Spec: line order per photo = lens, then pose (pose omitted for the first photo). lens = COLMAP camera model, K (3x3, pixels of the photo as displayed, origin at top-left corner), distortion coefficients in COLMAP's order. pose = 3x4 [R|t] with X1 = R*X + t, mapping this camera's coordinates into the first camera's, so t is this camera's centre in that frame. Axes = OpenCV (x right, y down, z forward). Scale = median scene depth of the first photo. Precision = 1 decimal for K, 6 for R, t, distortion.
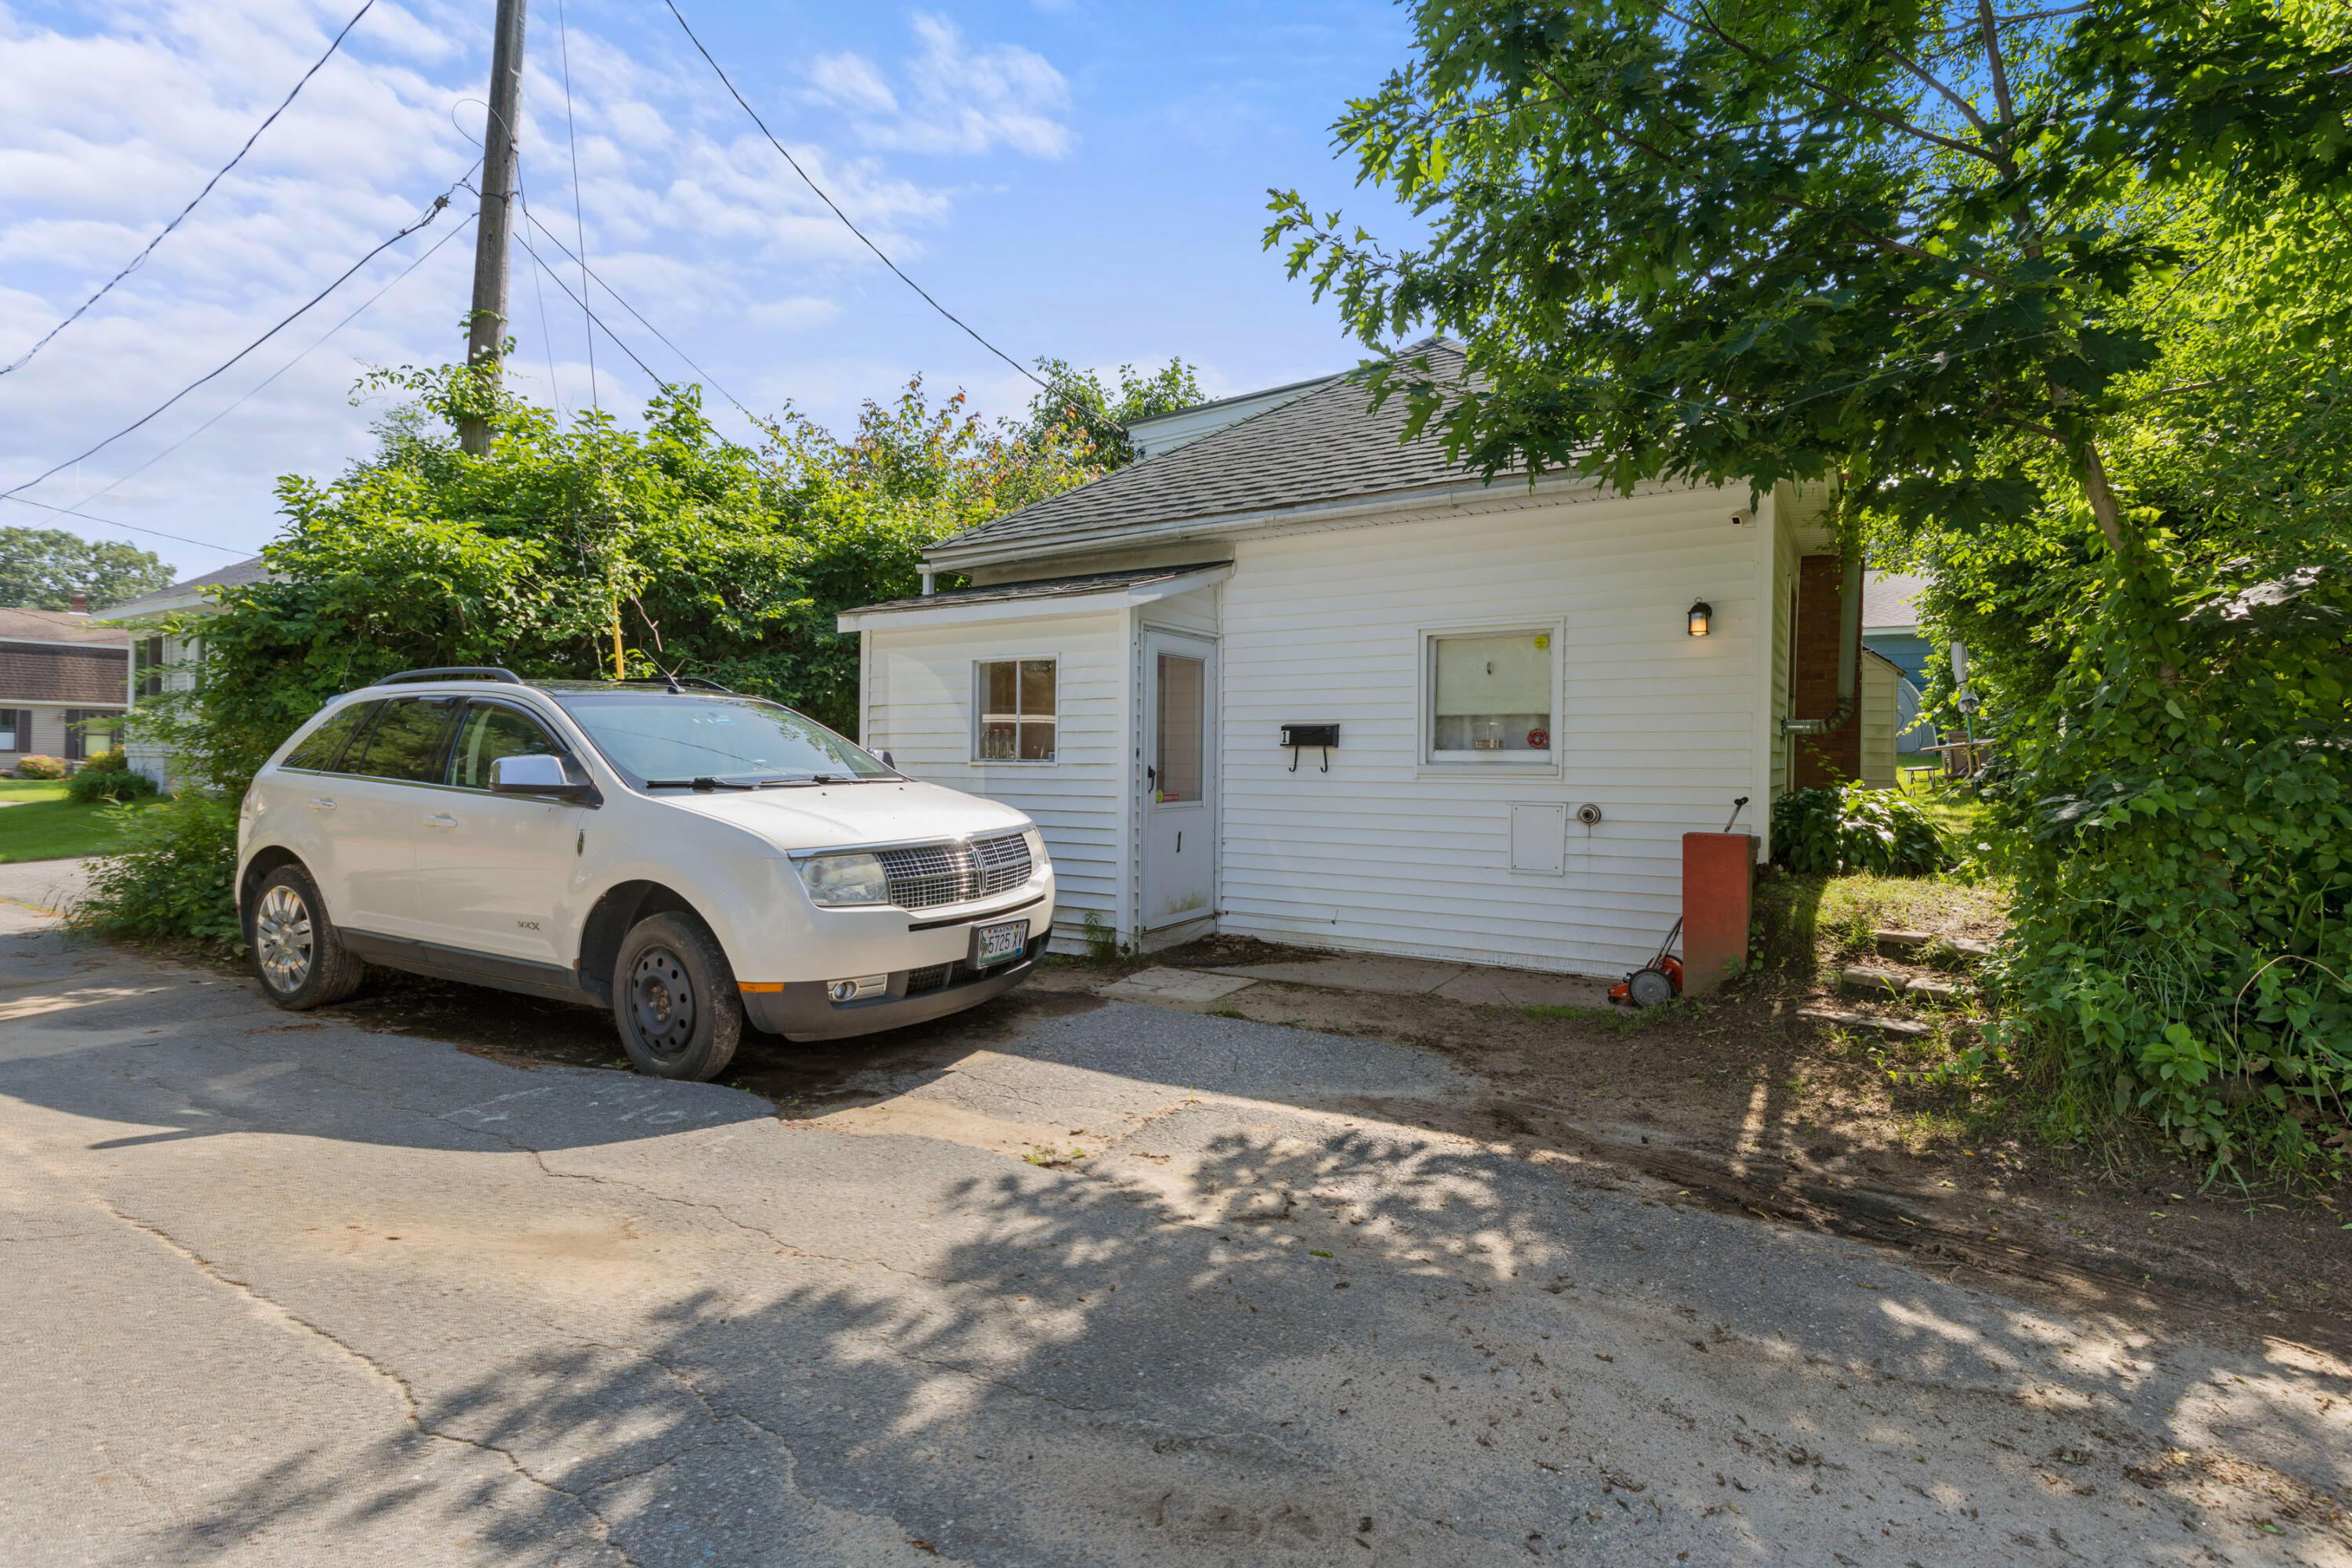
lens RADIAL K [[1075.7, 0, 1184.1], [0, 1075.7, 763.5], [0, 0, 1]] dist [0.012013, -0.000279]
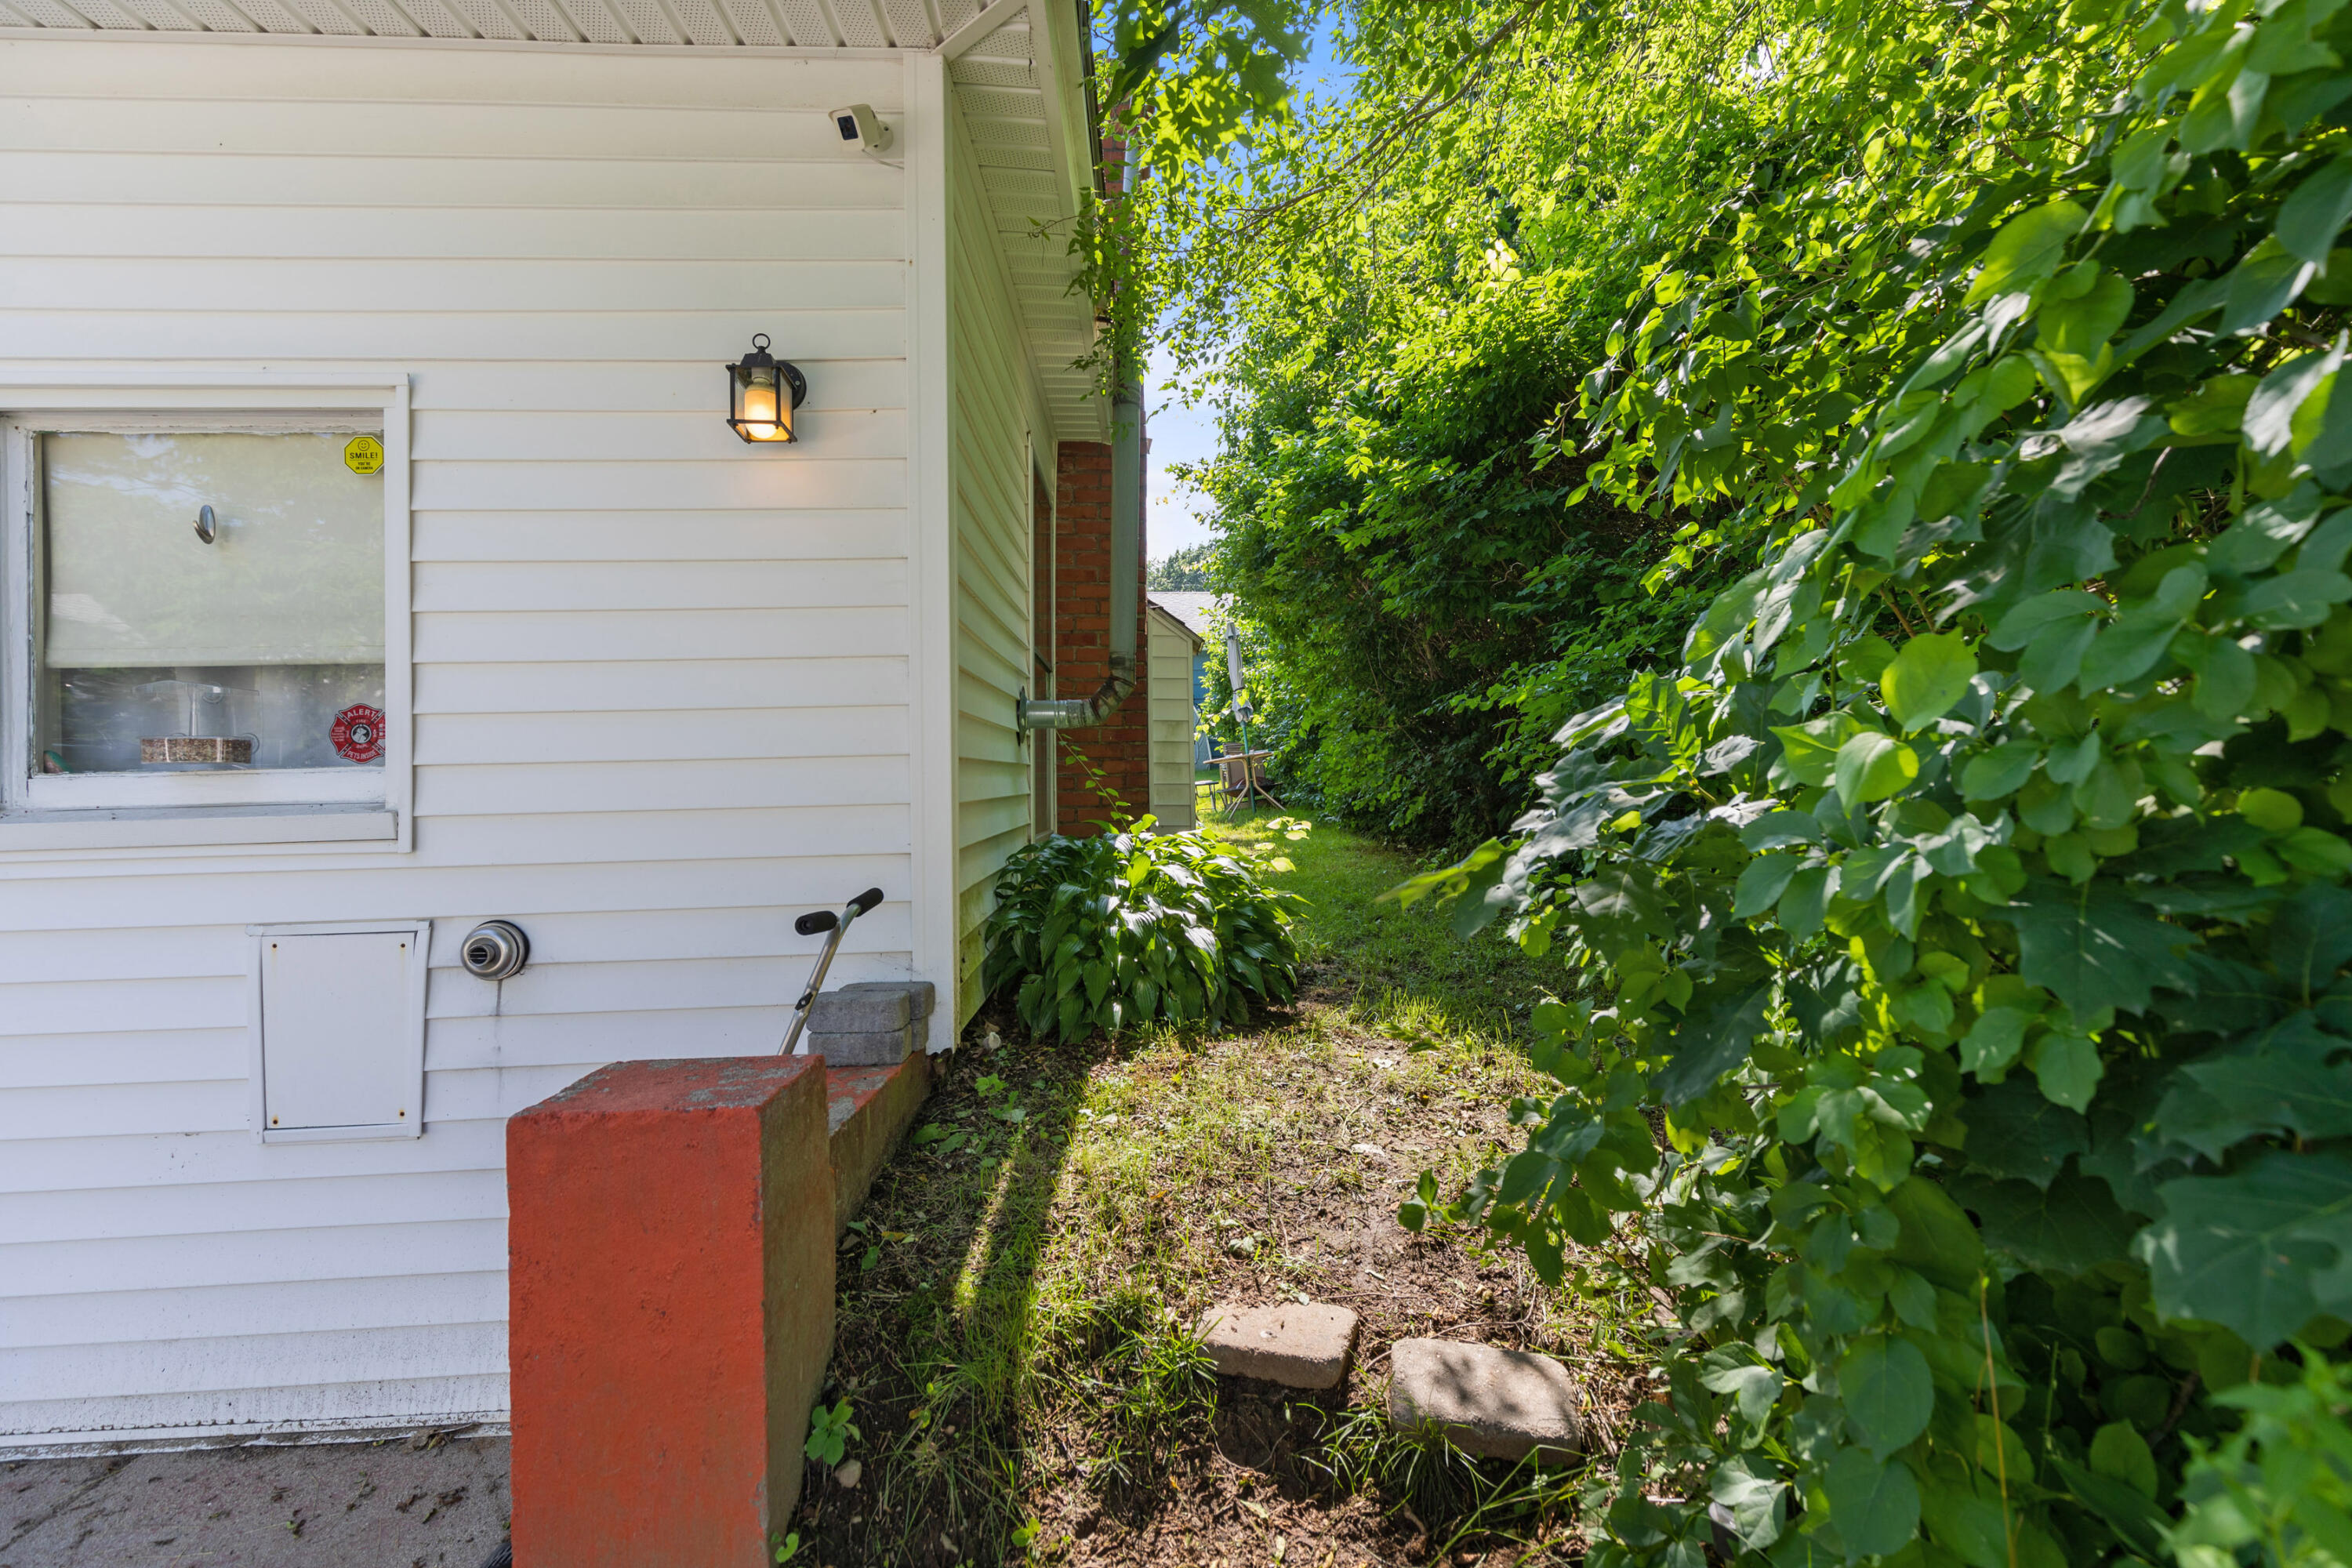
lens RADIAL K [[1075.7, 0, 1184.1], [0, 1075.7, 763.5], [0, 0, 1]] dist [0.012013, -0.000279]
pose [[0.829194, -0.017001, 0.558702, 0.362339], [0.029065, 0.999497, -0.012723, -0.001719], [-0.558205, 0.026789, 0.829271, 0.580084]]
